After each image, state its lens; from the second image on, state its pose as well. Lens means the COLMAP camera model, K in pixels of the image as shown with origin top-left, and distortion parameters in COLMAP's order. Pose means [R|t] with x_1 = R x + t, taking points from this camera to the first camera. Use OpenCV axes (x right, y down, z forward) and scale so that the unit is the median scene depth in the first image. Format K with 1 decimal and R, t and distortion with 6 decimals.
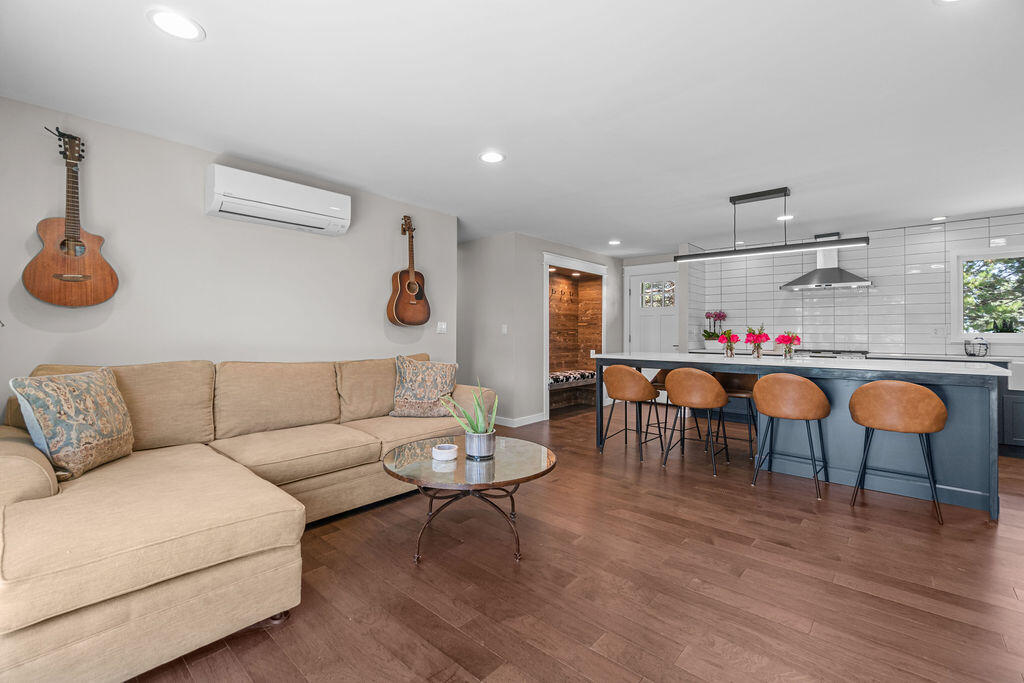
lens RADIAL K [[445.7, 0, 514.2], [0, 445.7, 333.4], [0, 0, 1]] dist [-0.001258, -0.000194]
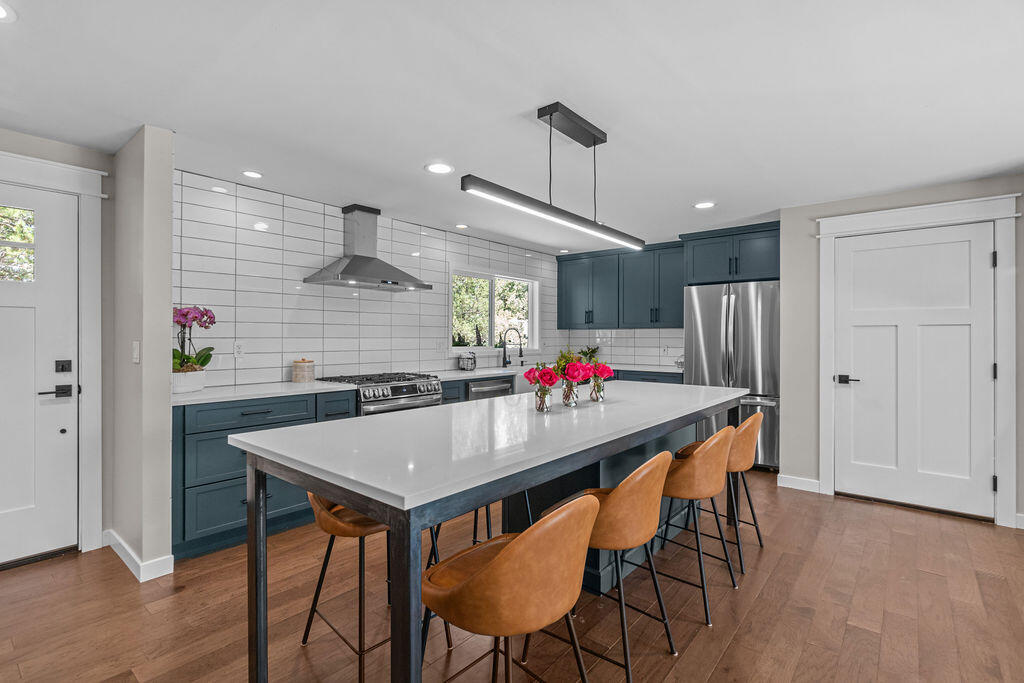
lens RADIAL K [[481.9, 0, 517.4], [0, 481.9, 336.8], [0, 0, 1]] dist [-0.002595, -0.000387]
pose [[-0.038202, -0.004075, 0.999262, -0.045530], [-0.002464, 0.999989, 0.003984, -0.022138], [-0.999267, -0.002310, -0.038212, 0.685432]]
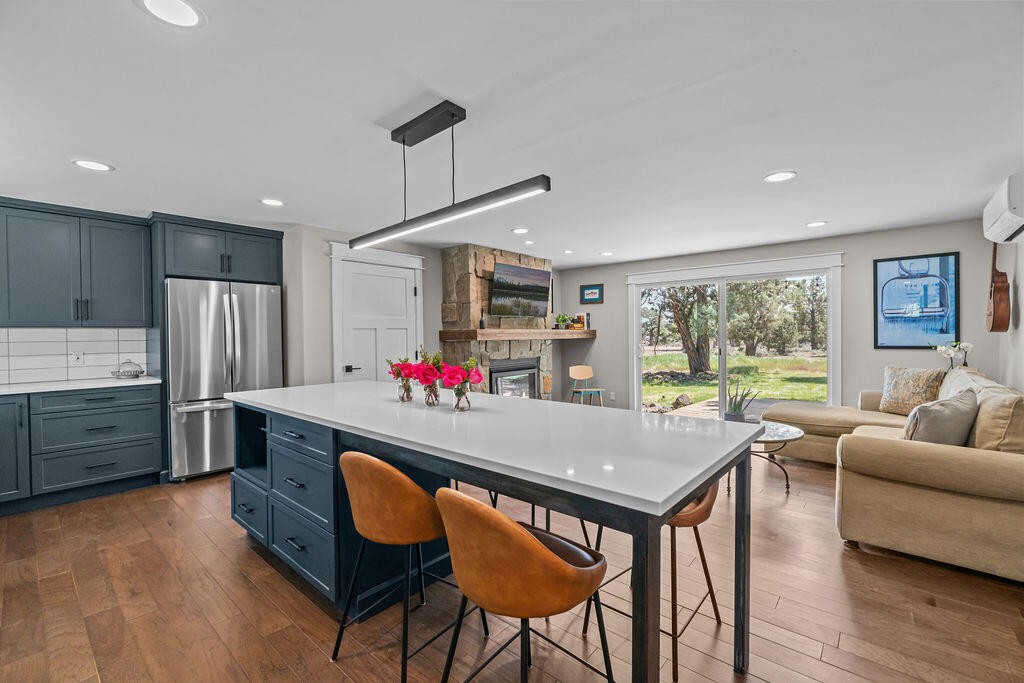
lens RADIAL K [[438.9, 0, 516.7], [0, 438.9, 338.8], [0, 0, 1]] dist [-0.000310, 0.000077]
pose [[-0.999870, 0.006107, -0.014922, 0.278238], [0.005968, 0.999939, 0.009343, -0.022179], [0.014978, 0.009253, -0.999845, 0.986050]]
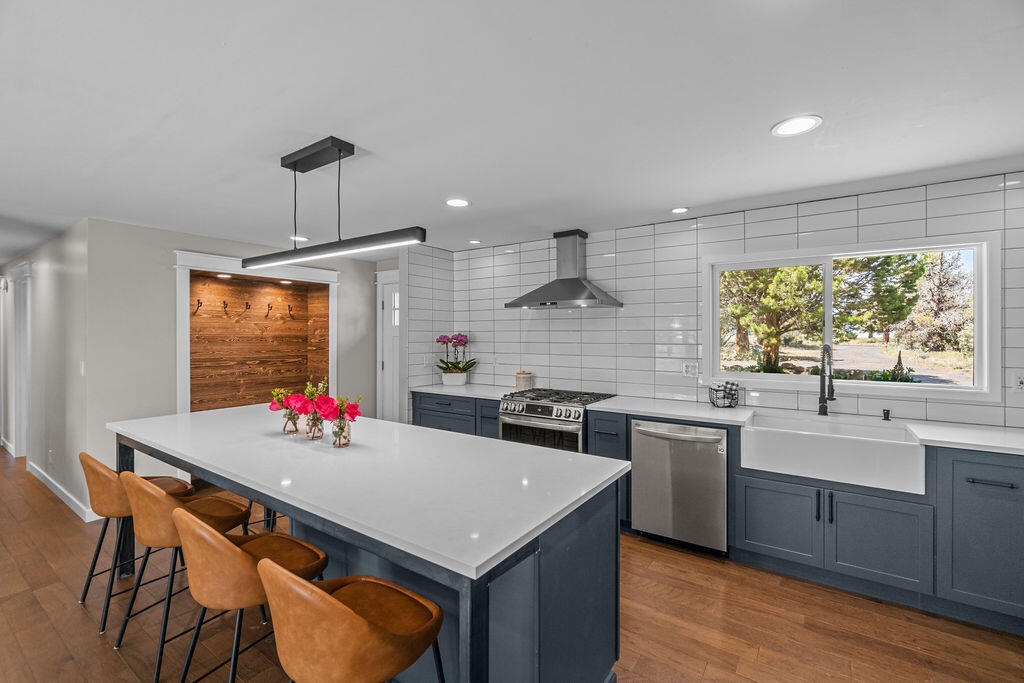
lens RADIAL K [[445.7, 0, 514.2], [0, 445.7, 333.4], [0, 0, 1]] dist [-0.001258, -0.000194]
pose [[0.992547, -0.005678, 0.121730, 0.457683], [0.005818, 0.999983, -0.000800, -0.049426], [-0.121724, 0.001502, 0.992563, 0.250516]]
